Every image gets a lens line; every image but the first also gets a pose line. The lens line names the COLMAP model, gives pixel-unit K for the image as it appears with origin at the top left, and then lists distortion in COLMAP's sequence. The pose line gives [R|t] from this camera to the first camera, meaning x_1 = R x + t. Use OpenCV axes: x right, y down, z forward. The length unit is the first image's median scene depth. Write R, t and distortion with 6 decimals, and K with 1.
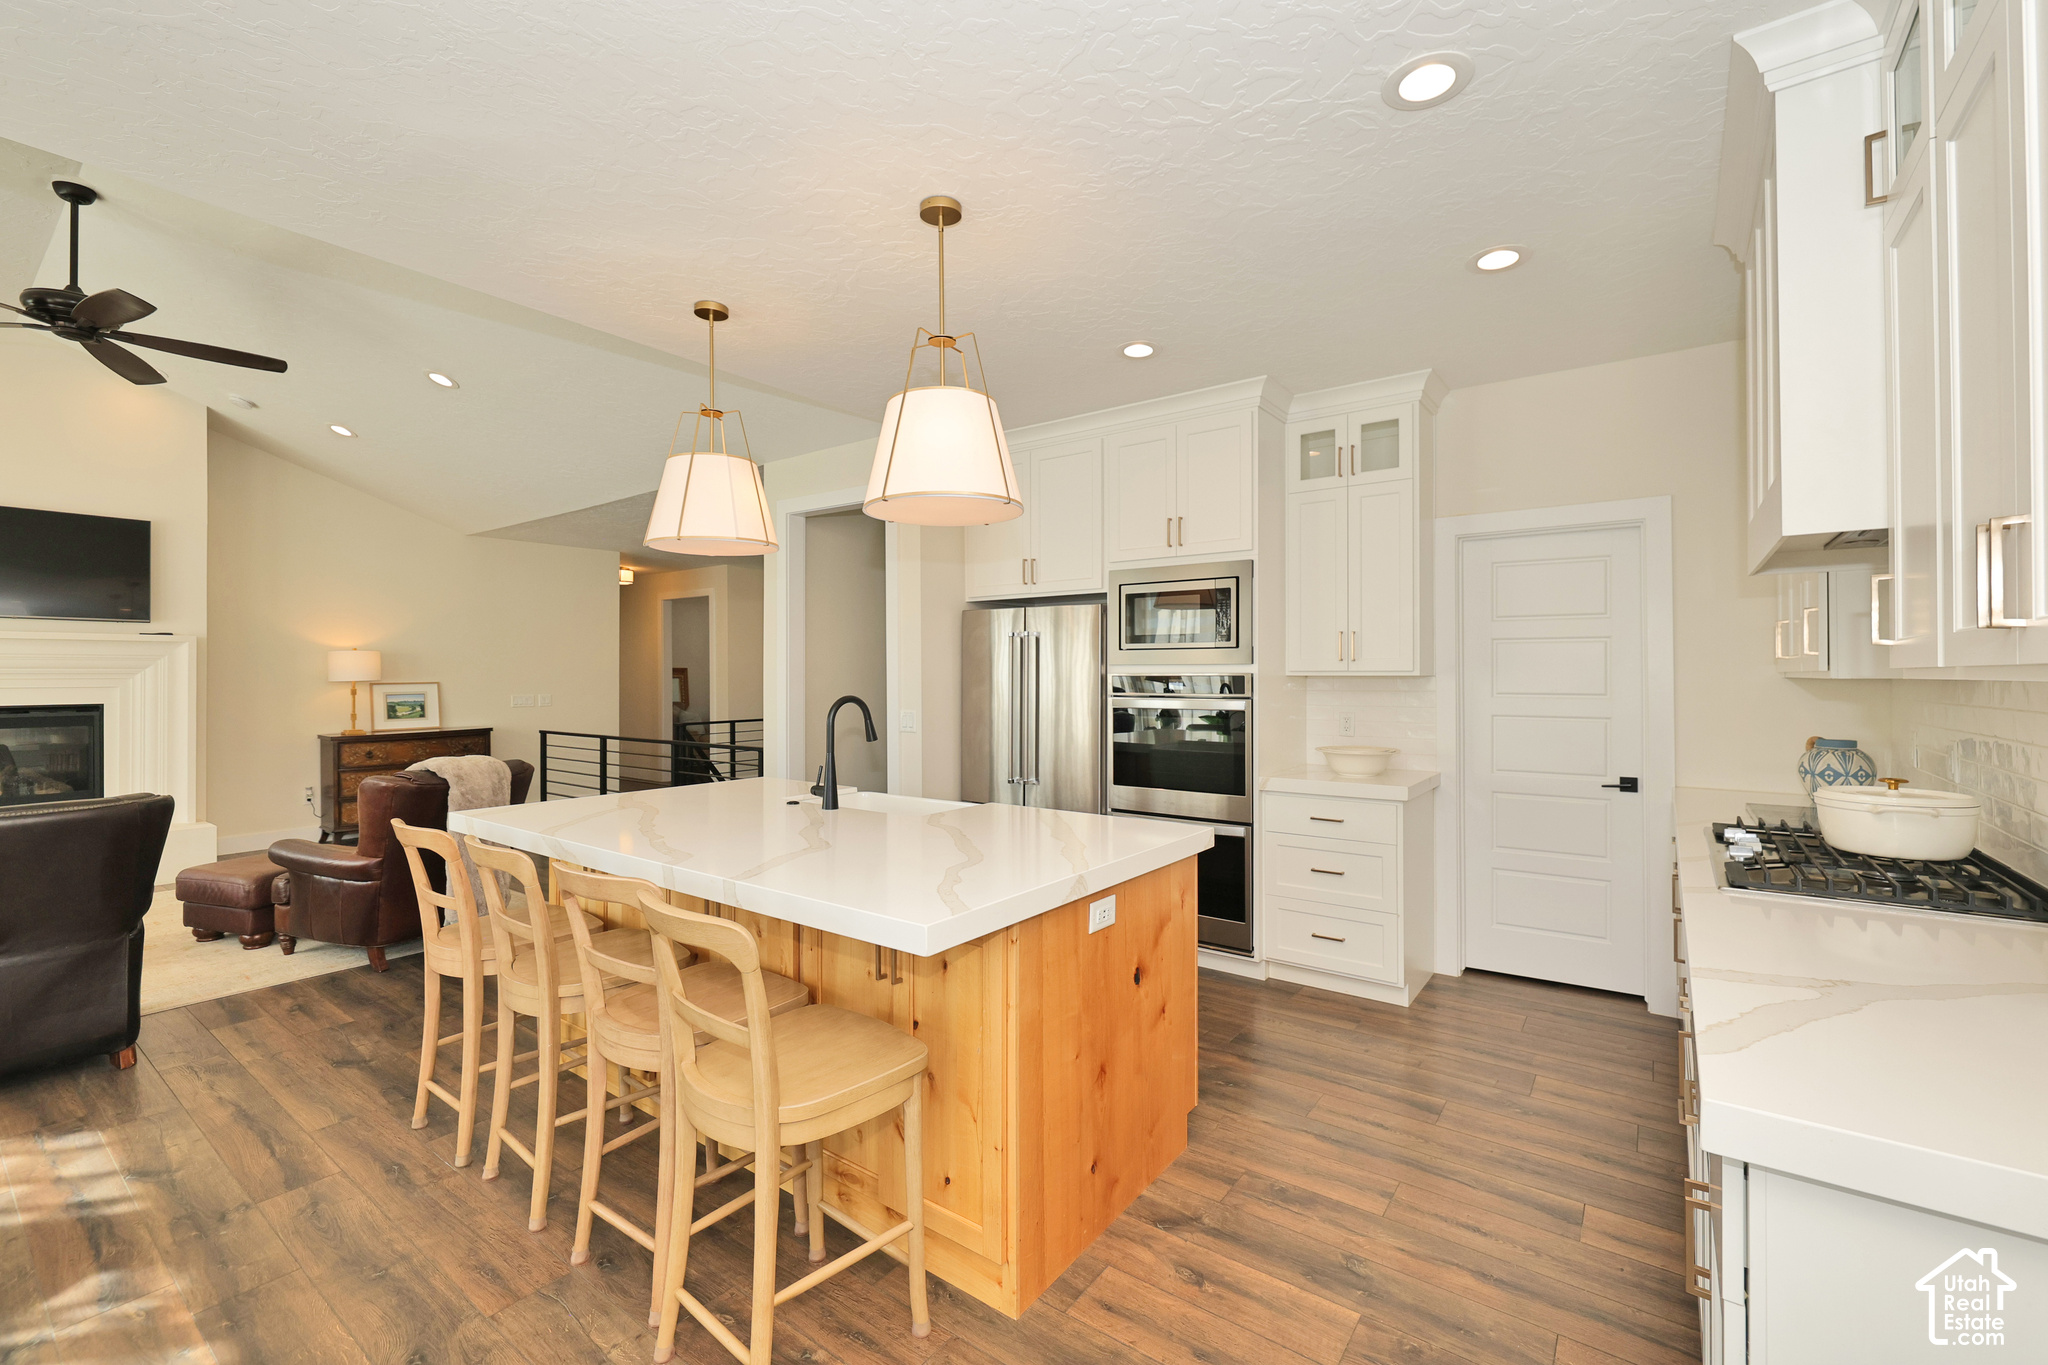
lens RADIAL K [[867.8, 0, 1026.6], [0, 867.8, 669.8], [0, 0, 1]] dist [-0.000635, 0.000320]
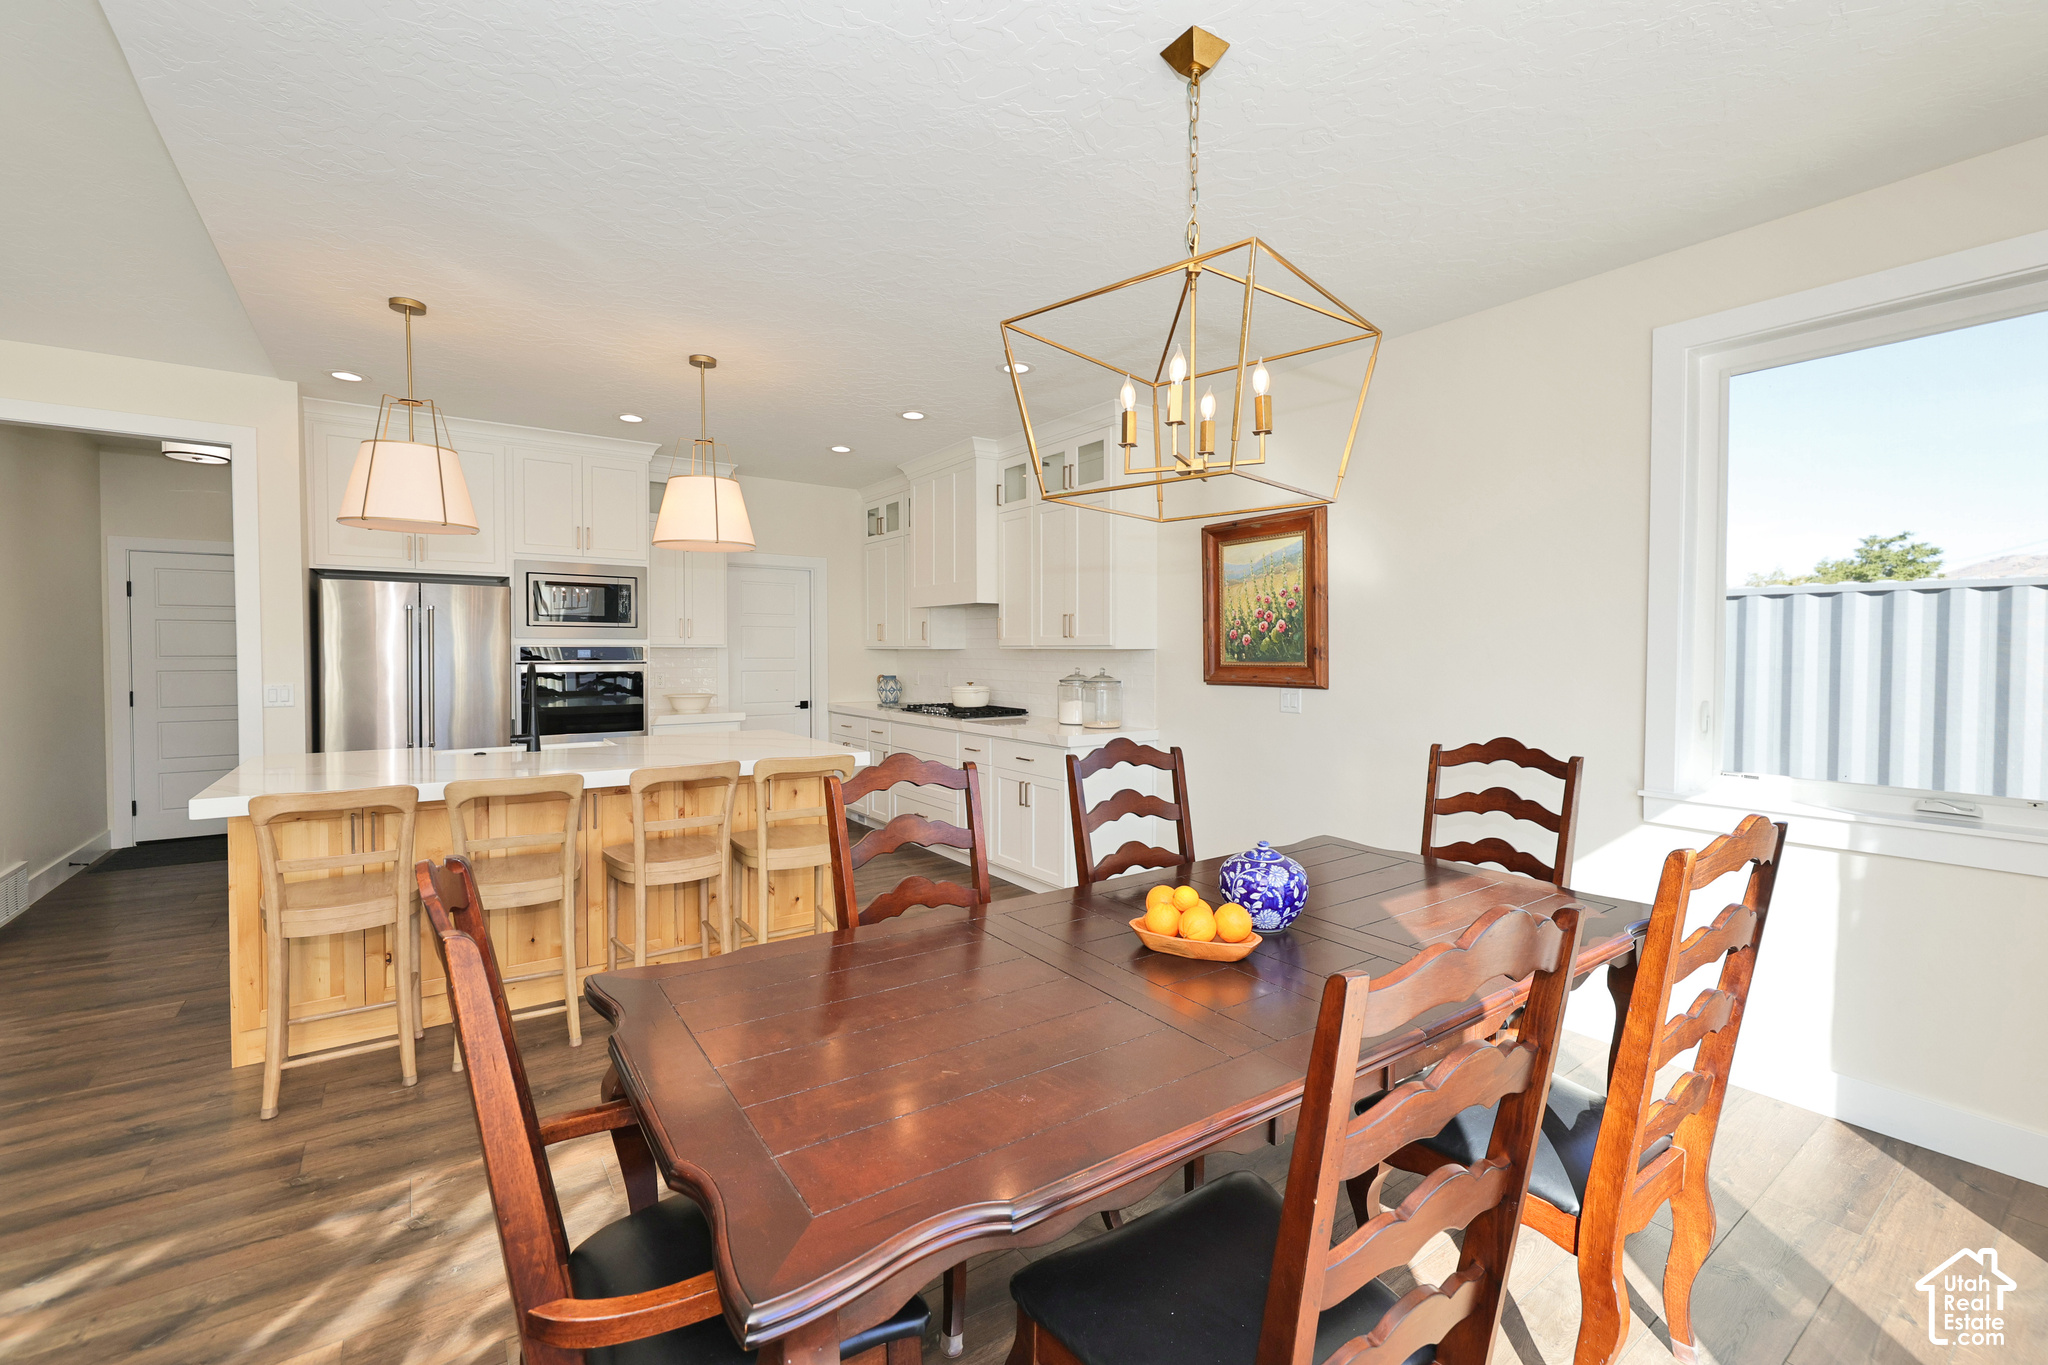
lens RADIAL K [[867.8, 0, 1031.4], [0, 867.8, 671.8], [0, 0, 1]] dist [-0.000635, 0.000320]
pose [[0.312341, -0.025257, 0.949634, -0.940664], [-0.009816, 0.999507, 0.029812, -0.002185], [-0.949919, -0.018633, 0.311939, -0.064654]]
